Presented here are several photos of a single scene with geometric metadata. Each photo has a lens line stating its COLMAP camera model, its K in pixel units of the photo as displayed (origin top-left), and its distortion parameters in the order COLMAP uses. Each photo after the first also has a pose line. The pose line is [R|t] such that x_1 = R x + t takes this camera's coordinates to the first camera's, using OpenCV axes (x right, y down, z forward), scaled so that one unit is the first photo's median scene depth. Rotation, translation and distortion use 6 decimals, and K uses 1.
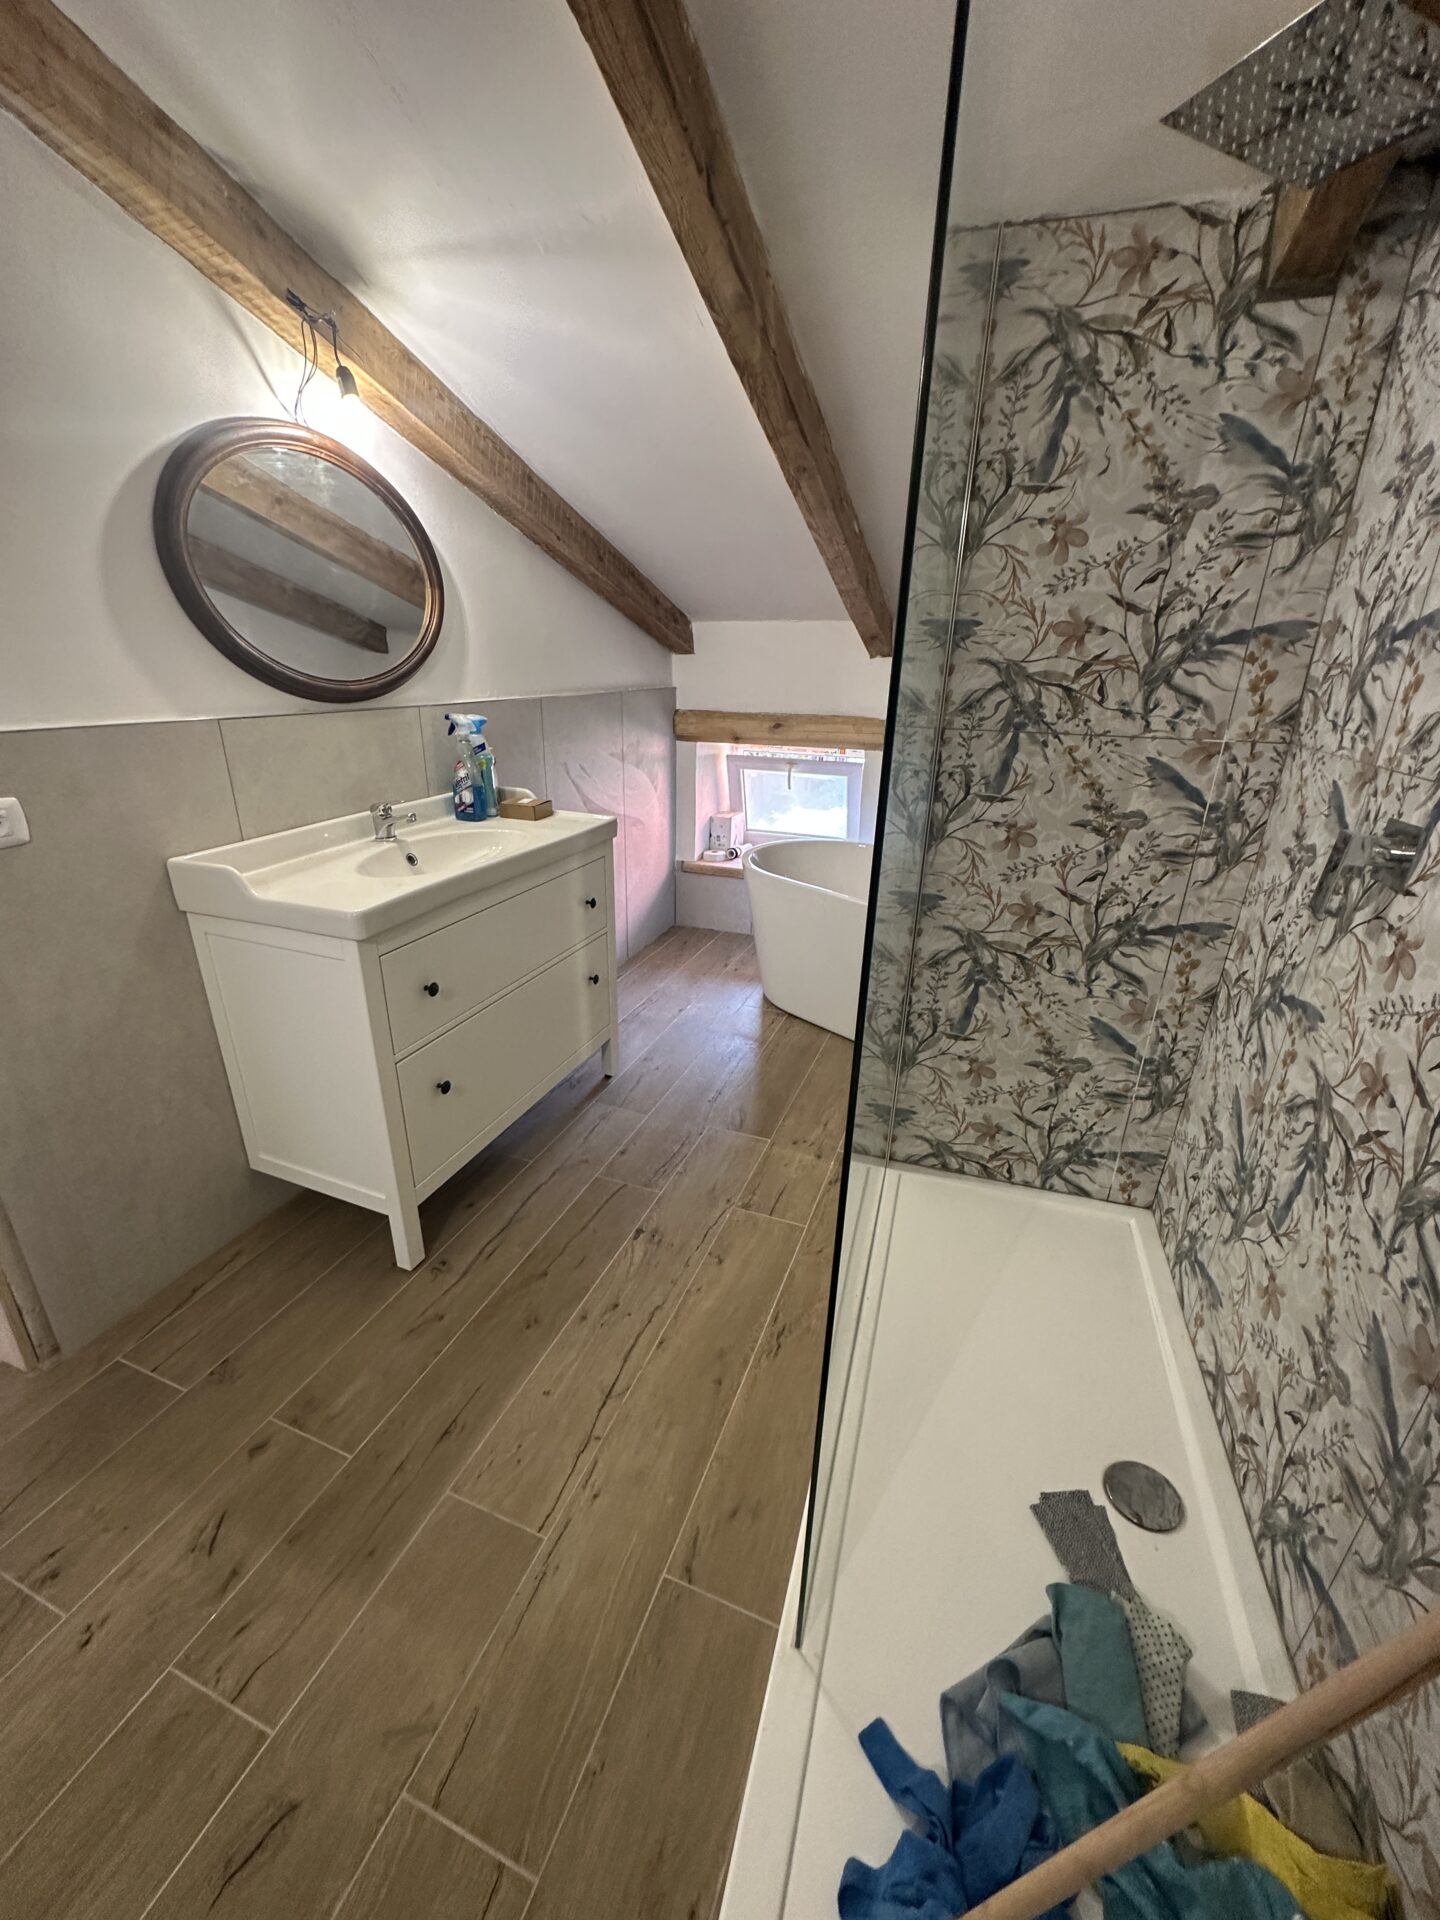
lens RADIAL K [[770.5, 0, 716.4], [0, 770.5, 958.1], [0, 0, 1]] dist [-0.003690, 0.002808]
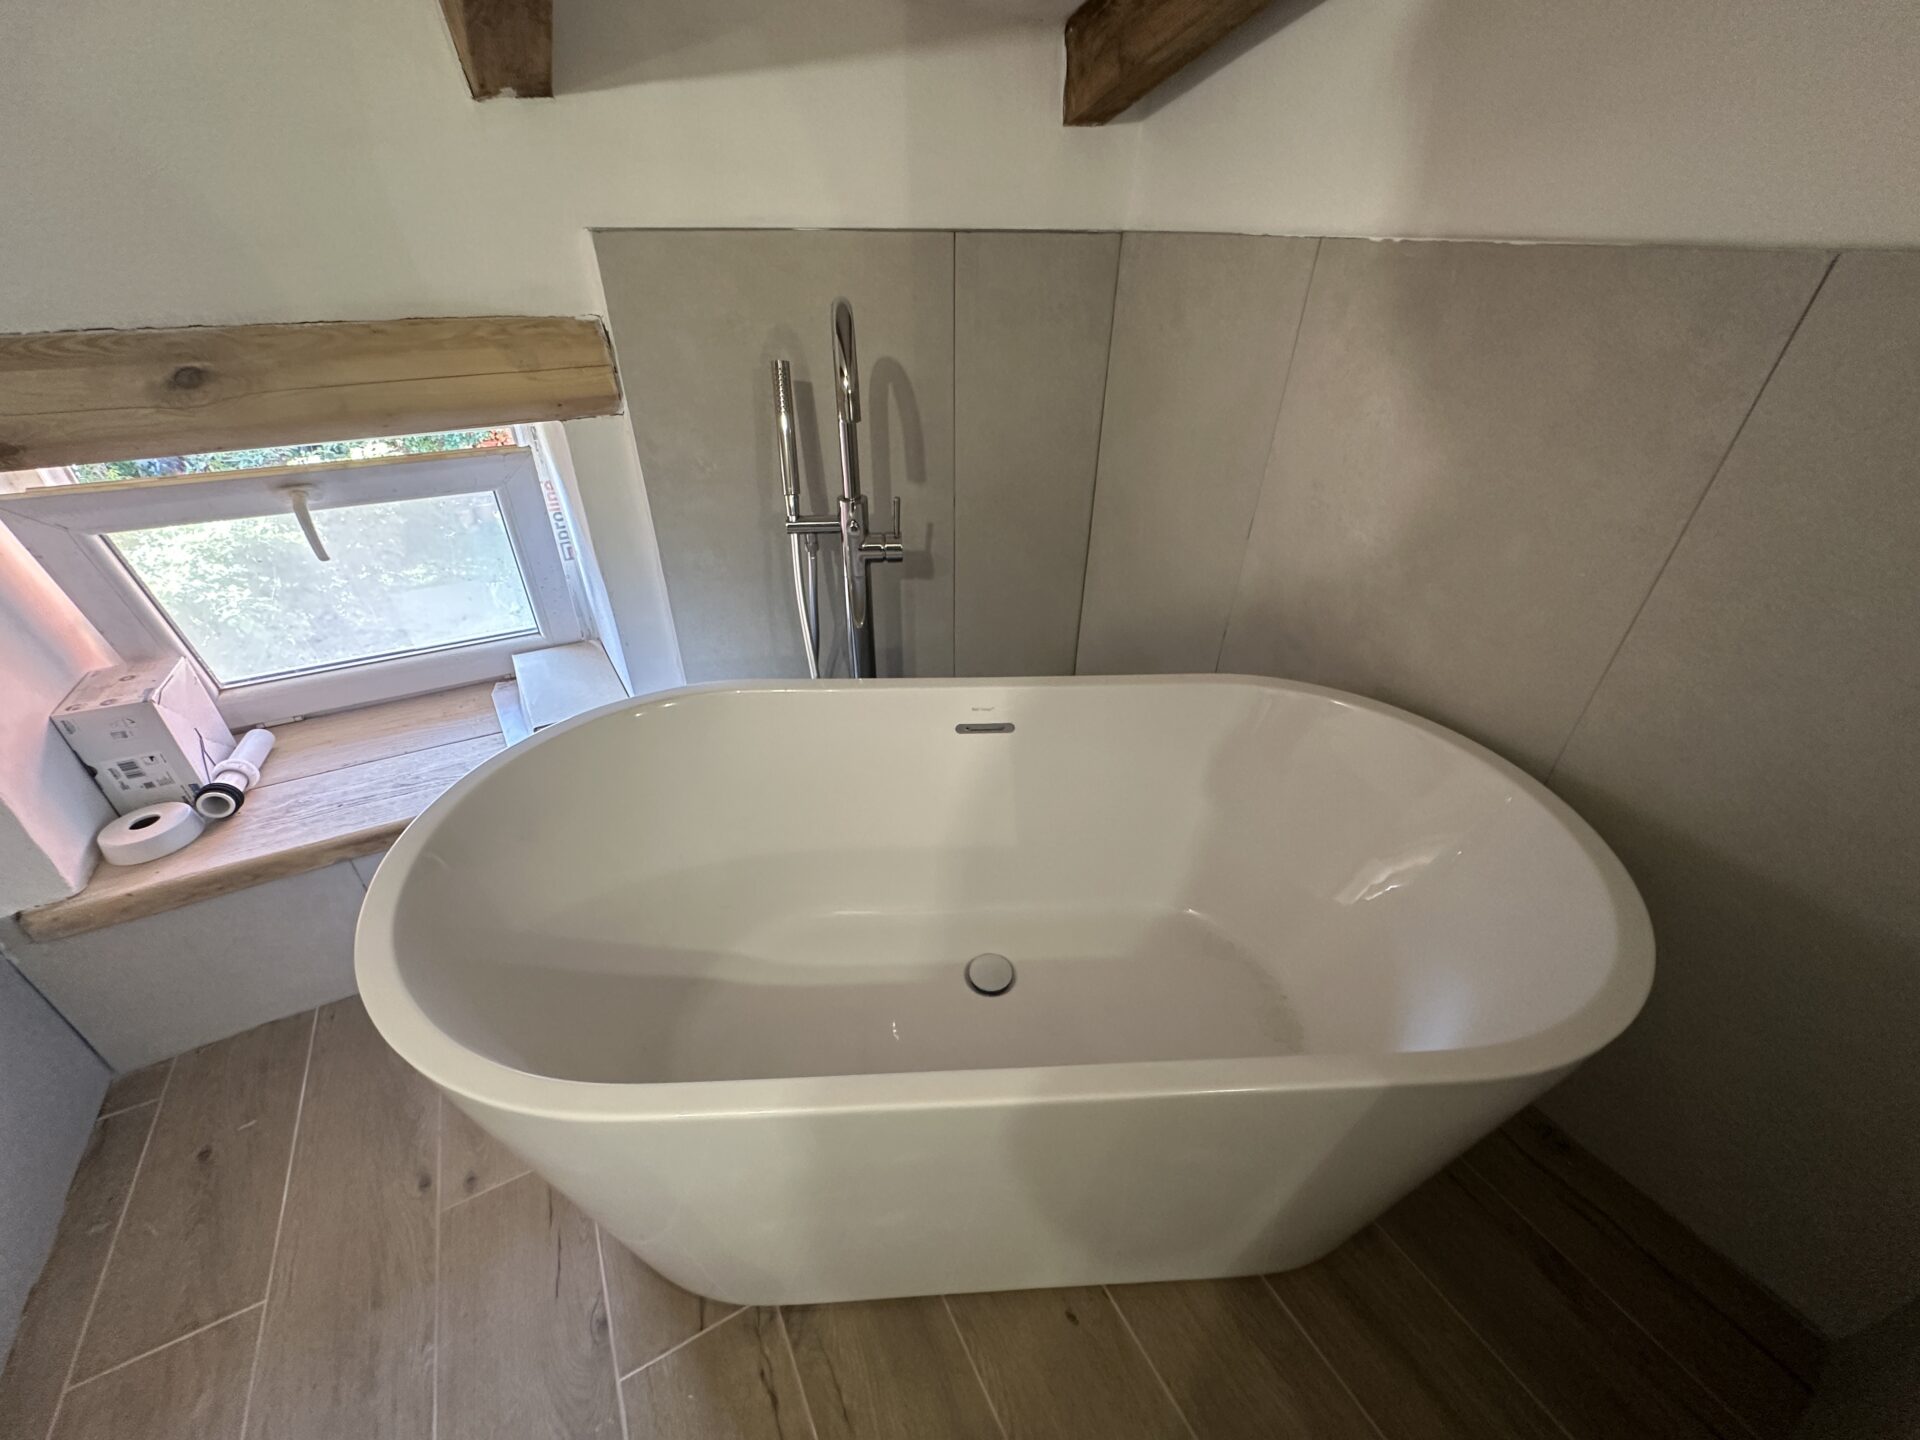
lens RADIAL K [[770.5, 0, 957.0], [0, 770.5, 725.5], [0, 0, 1]] dist [-0.003690, 0.002808]
pose [[0.643869, -0.416108, 0.642096, 0.029573], [0.281366, 0.909156, 0.307032, -0.198541], [-0.711524, -0.017025, 0.702456, 0.619796]]
